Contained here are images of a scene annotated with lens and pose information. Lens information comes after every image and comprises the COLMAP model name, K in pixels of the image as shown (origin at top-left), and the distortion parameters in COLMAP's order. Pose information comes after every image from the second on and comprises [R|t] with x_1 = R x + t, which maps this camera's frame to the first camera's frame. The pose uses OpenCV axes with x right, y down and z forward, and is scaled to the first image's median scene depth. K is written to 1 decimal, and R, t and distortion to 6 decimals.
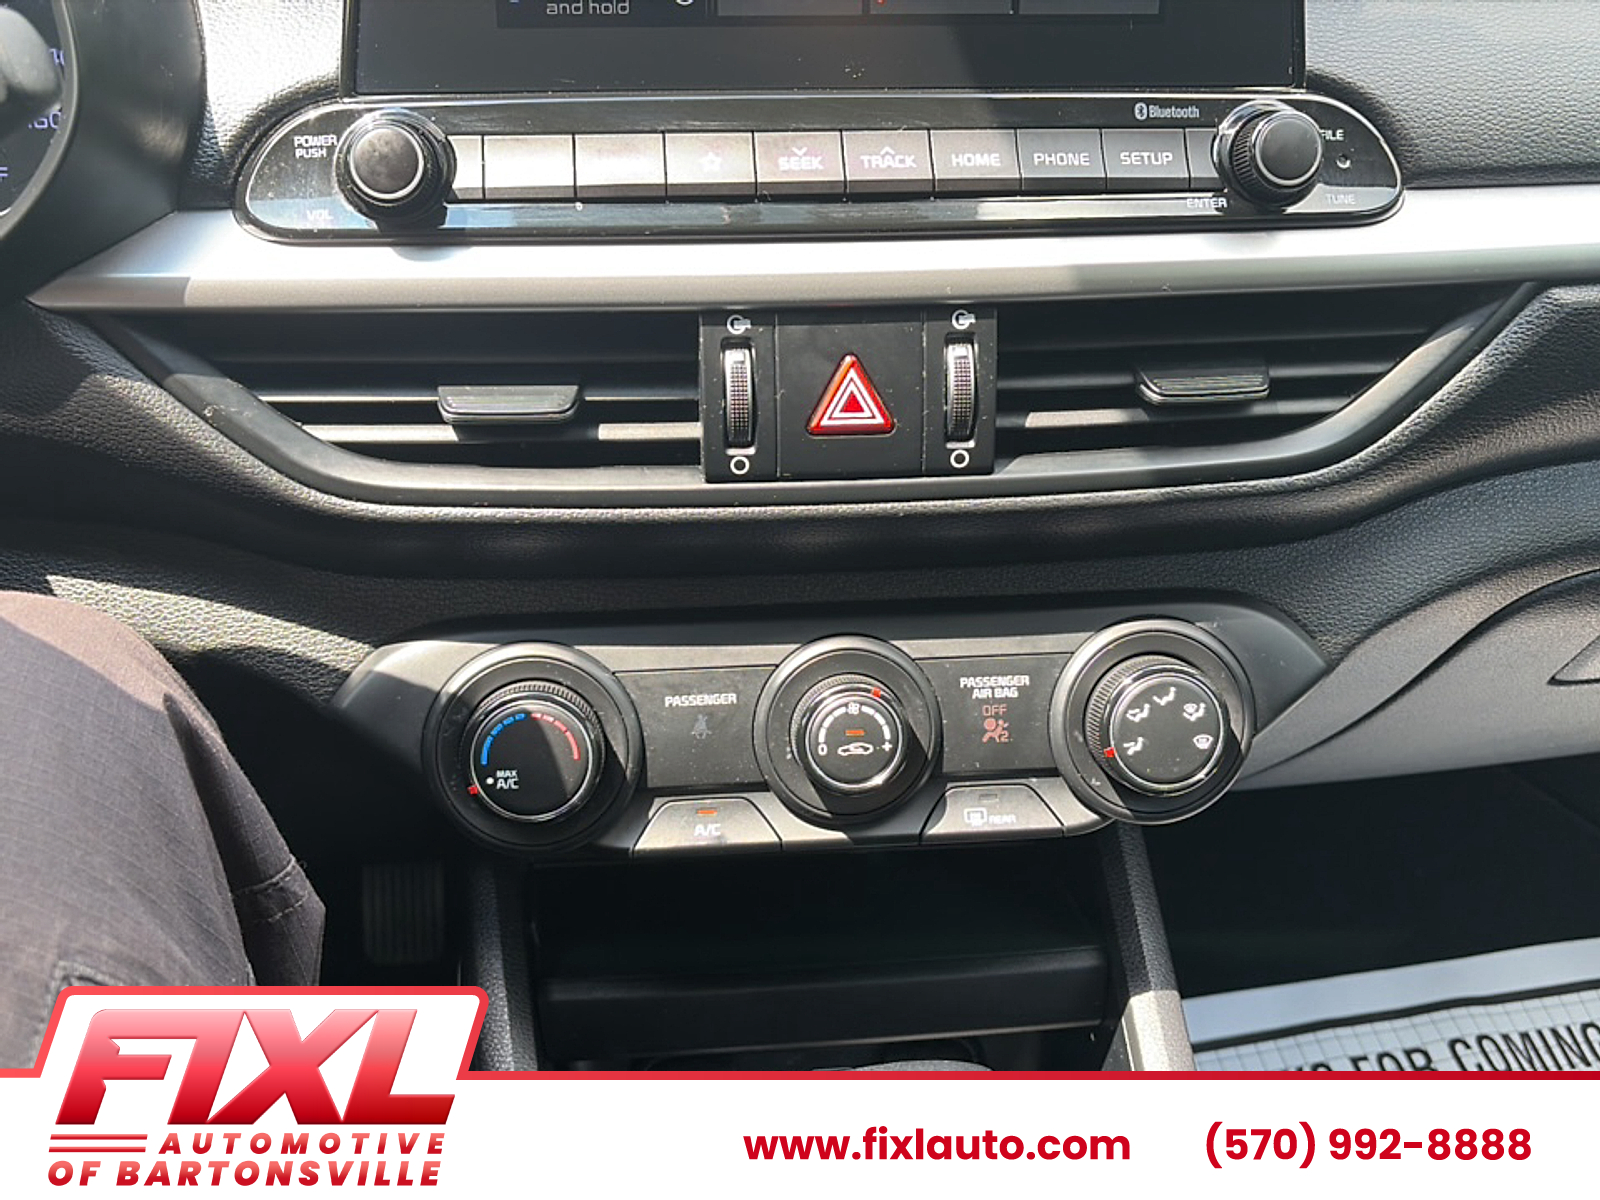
lens RADIAL K [[1650.0, 0, 803.3], [0, 1650.0, 603.8], [0, 0, 1]] dist [0.084617, 0.000000]
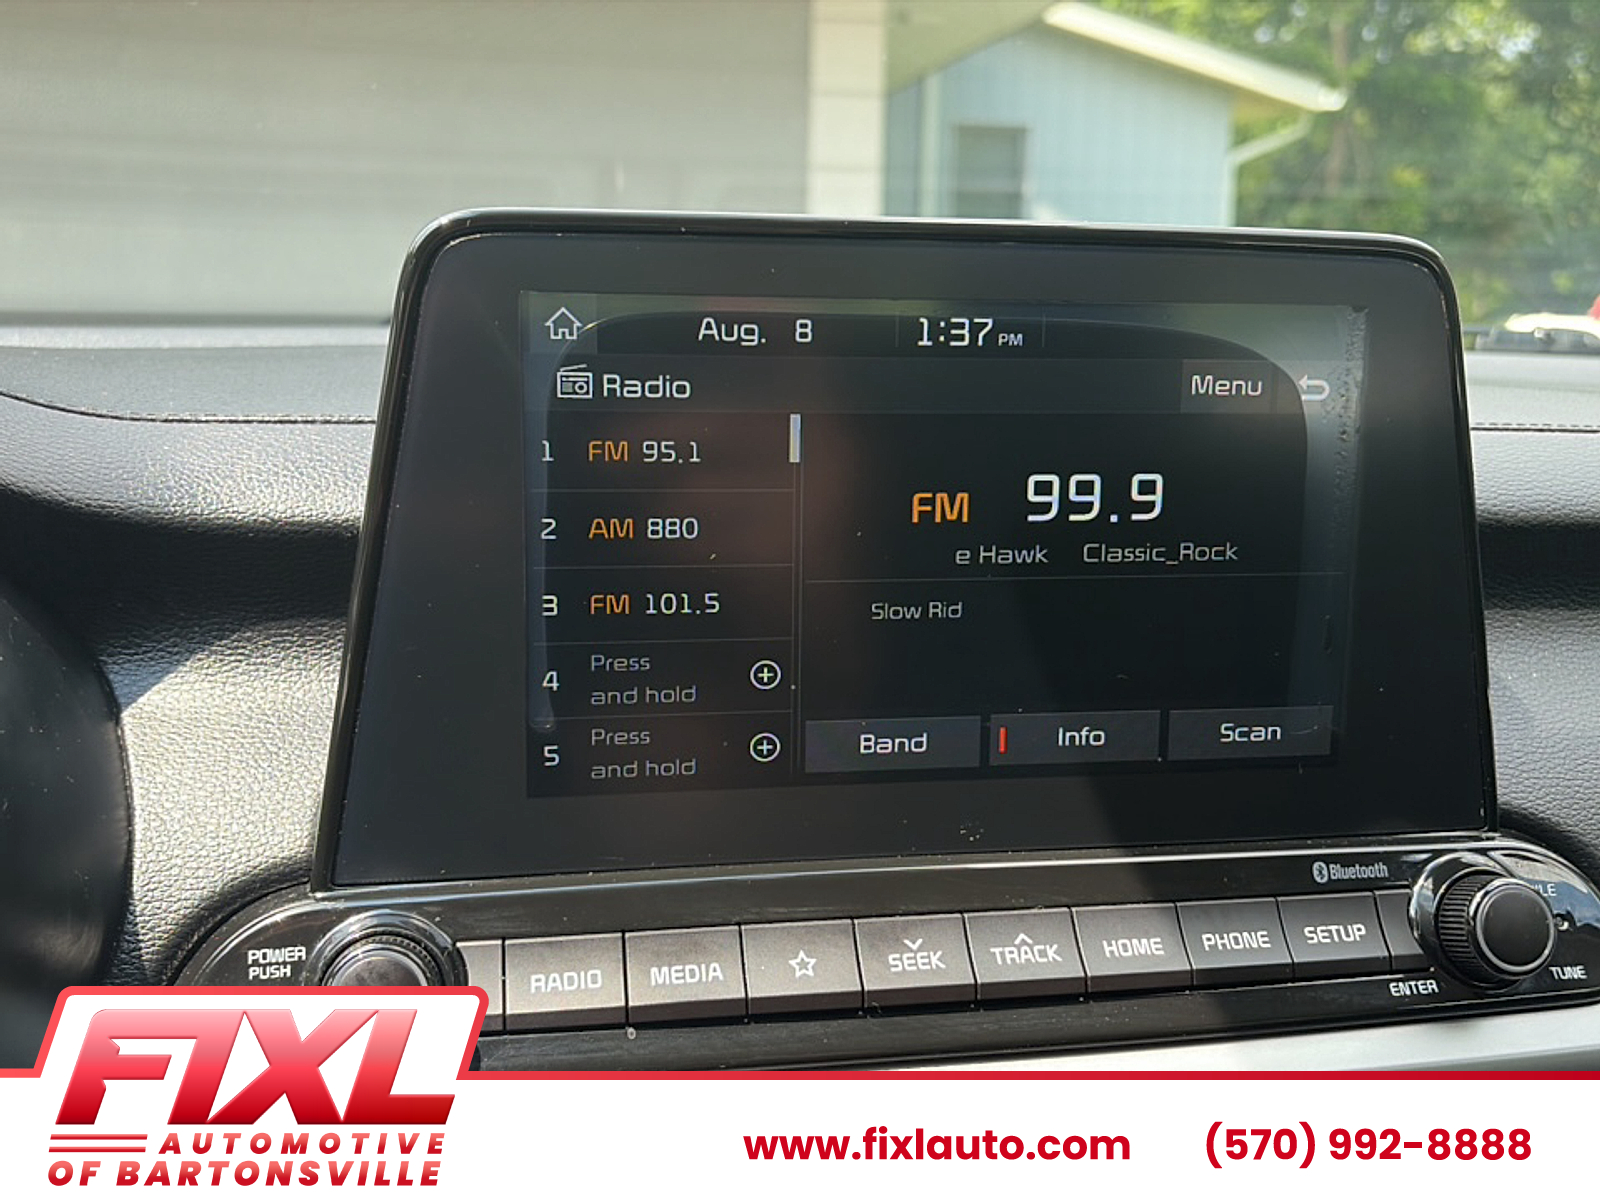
lens RADIAL K [[1650.0, 0, 804.8], [0, 1650.0, 609.5], [0, 0, 1]] dist [0.084617, 0.000000]
pose [[0.996117, -0.005560, 0.087859, -0.119383], [0.025194, 0.974268, -0.223979, -0.251389], [-0.084353, 0.225323, 0.970626, 0.215245]]
